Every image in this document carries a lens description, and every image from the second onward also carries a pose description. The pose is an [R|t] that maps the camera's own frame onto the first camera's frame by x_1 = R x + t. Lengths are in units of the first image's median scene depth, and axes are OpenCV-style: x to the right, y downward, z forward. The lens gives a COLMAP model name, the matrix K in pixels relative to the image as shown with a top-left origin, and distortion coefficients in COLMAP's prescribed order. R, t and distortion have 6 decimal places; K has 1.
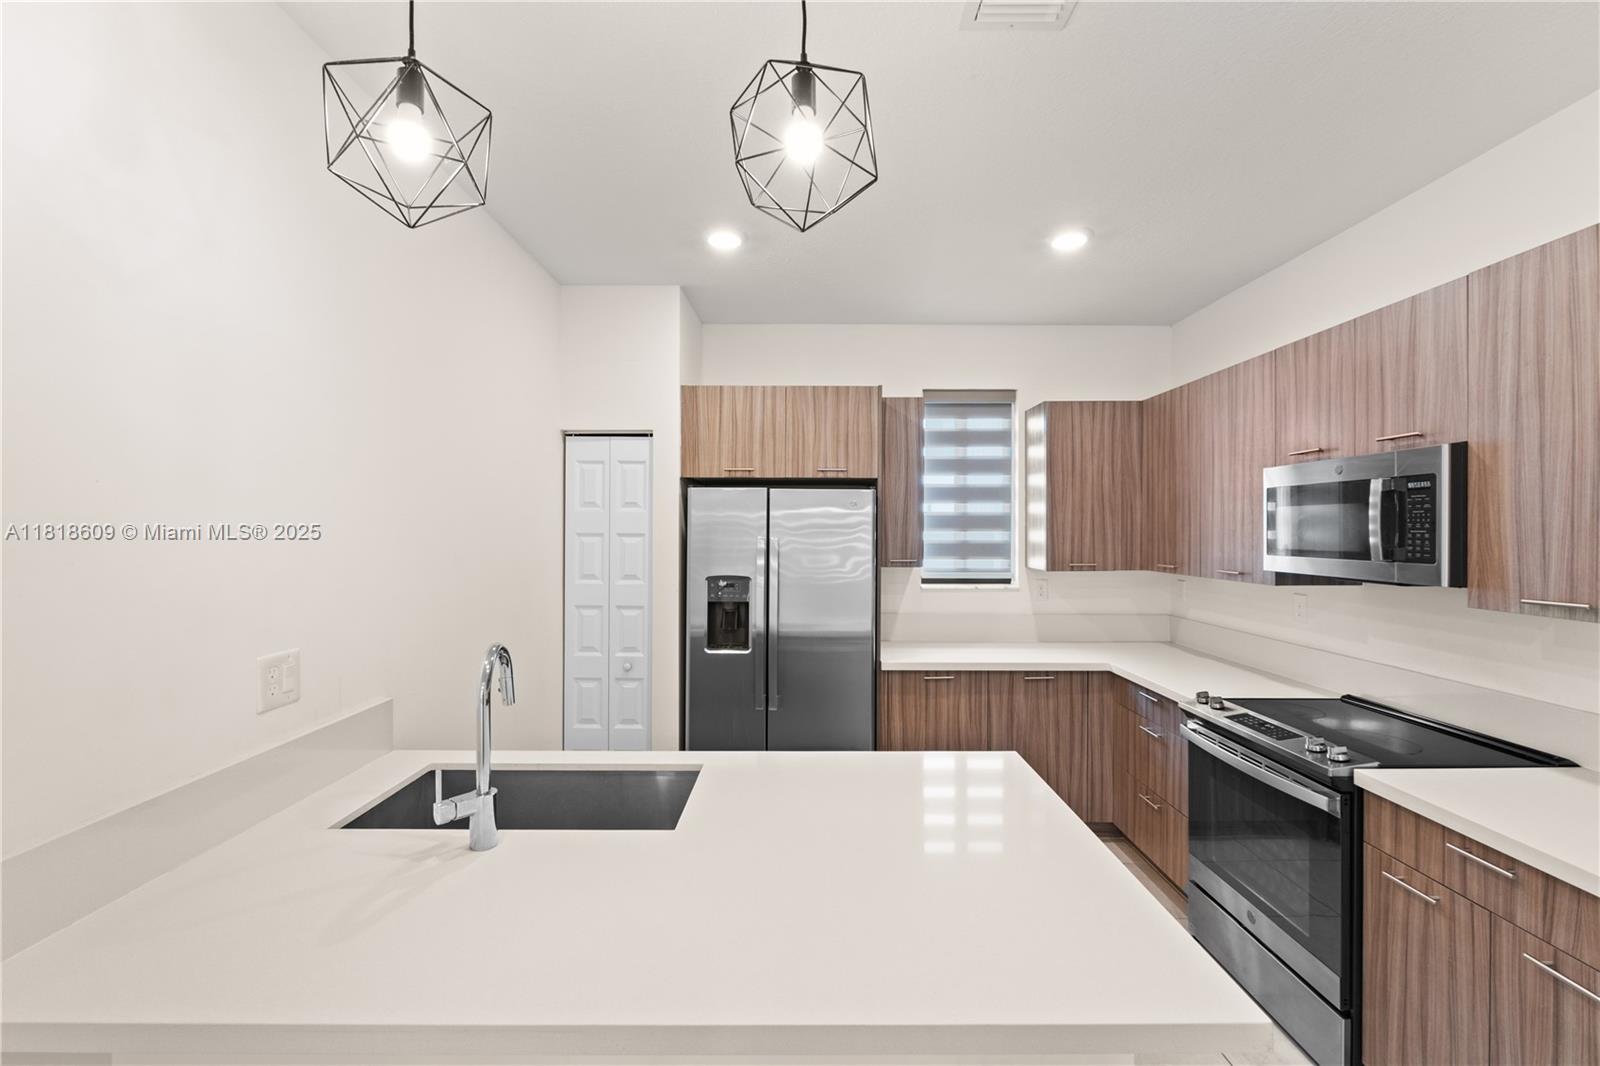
lens RADIAL K [[680.3, 0, 800.0], [0, 680.3, 533.0], [0, 0, 1]] dist [-0.001252, -0.000194]
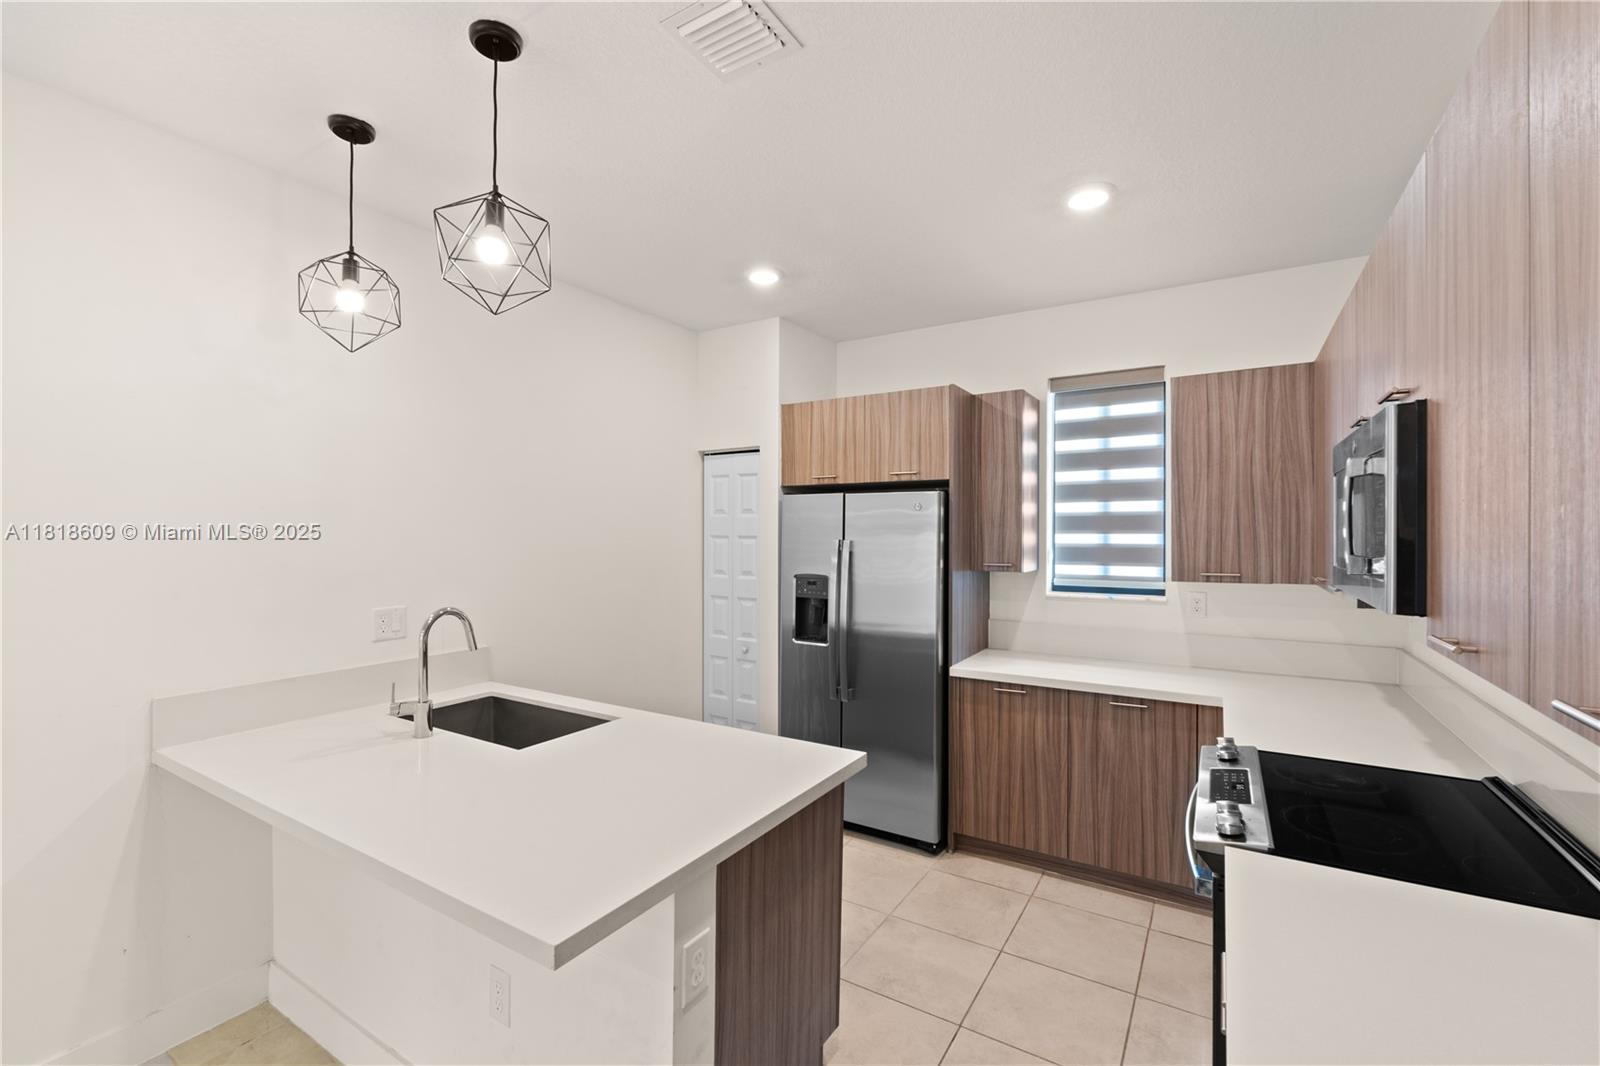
lens RADIAL K [[680.3, 0, 800.0], [0, 680.3, 533.0], [0, 0, 1]] dist [-0.001252, -0.000194]
pose [[0.851561, -0.001555, -0.524253, 0.444231], [-0.001067, 0.999988, -0.004700, 0.001536], [0.524254, 0.004562, 0.851549, 0.053995]]
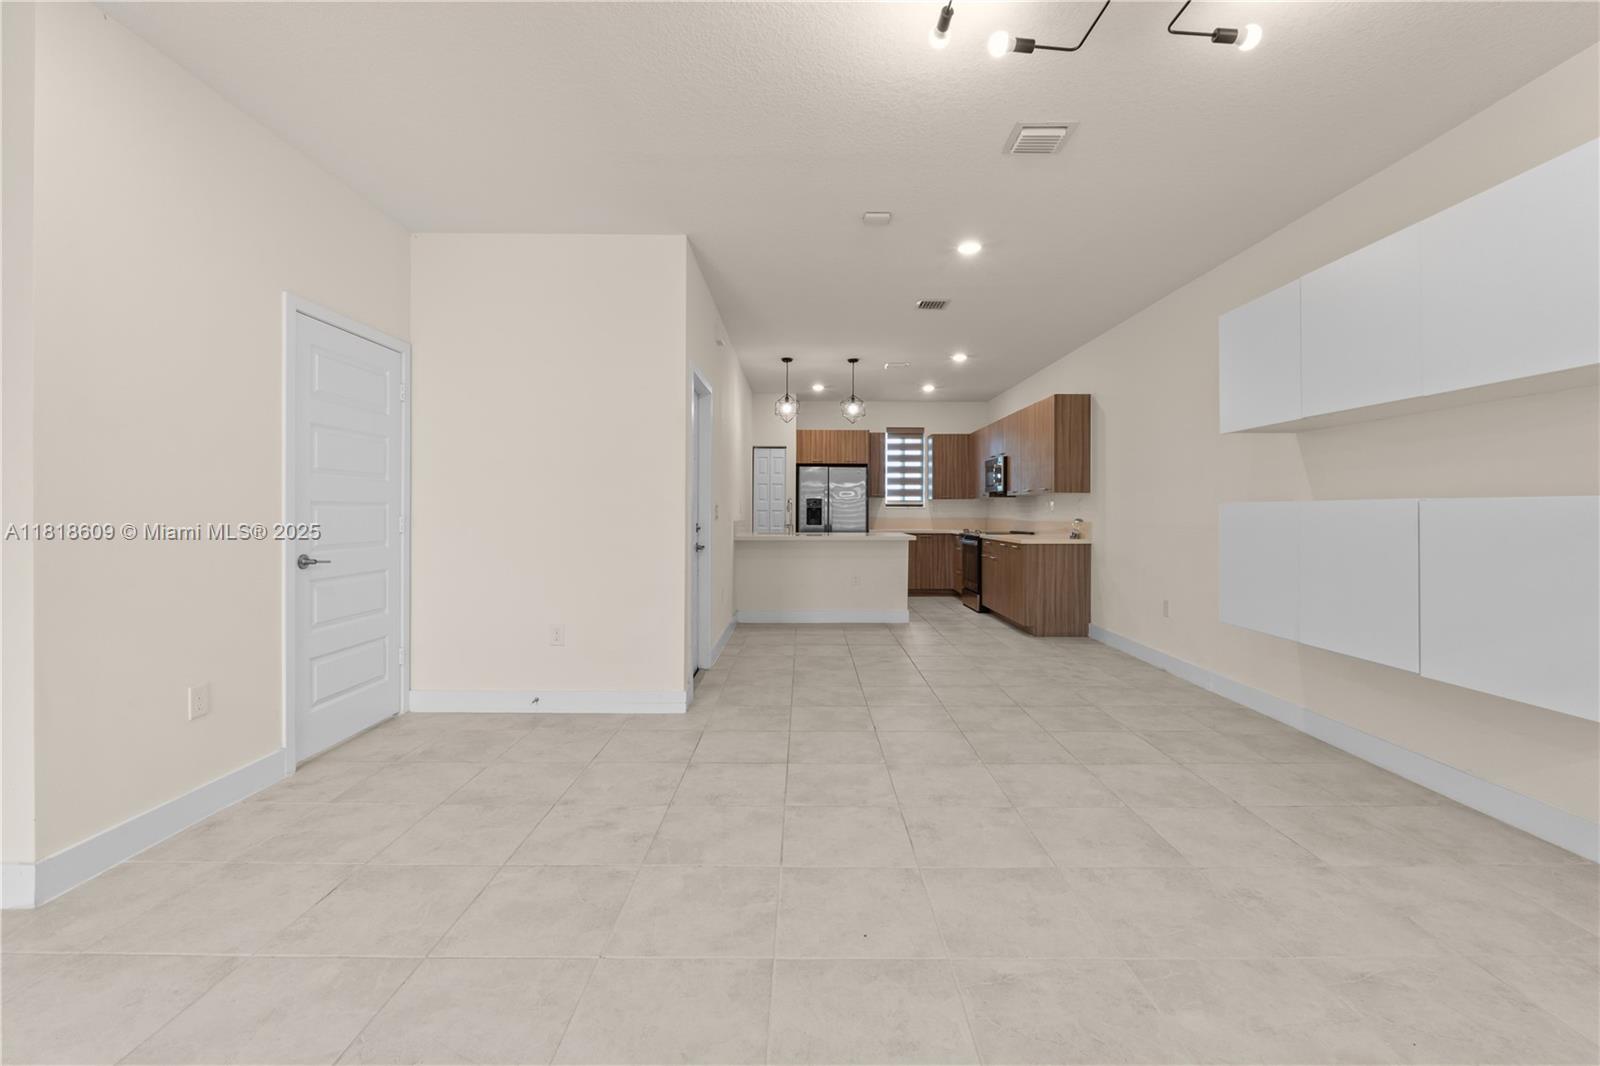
lens RADIAL K [[680.3, 0, 800.0], [0, 680.3, 533.0], [0, 0, 1]] dist [-0.001252, -0.000194]
pose [[0.999988, -0.000149, 0.004799, -0.172175], [0.000029, 0.999689, 0.024943, 0.130853], [-0.004801, -0.024943, 0.999677, -1.751963]]
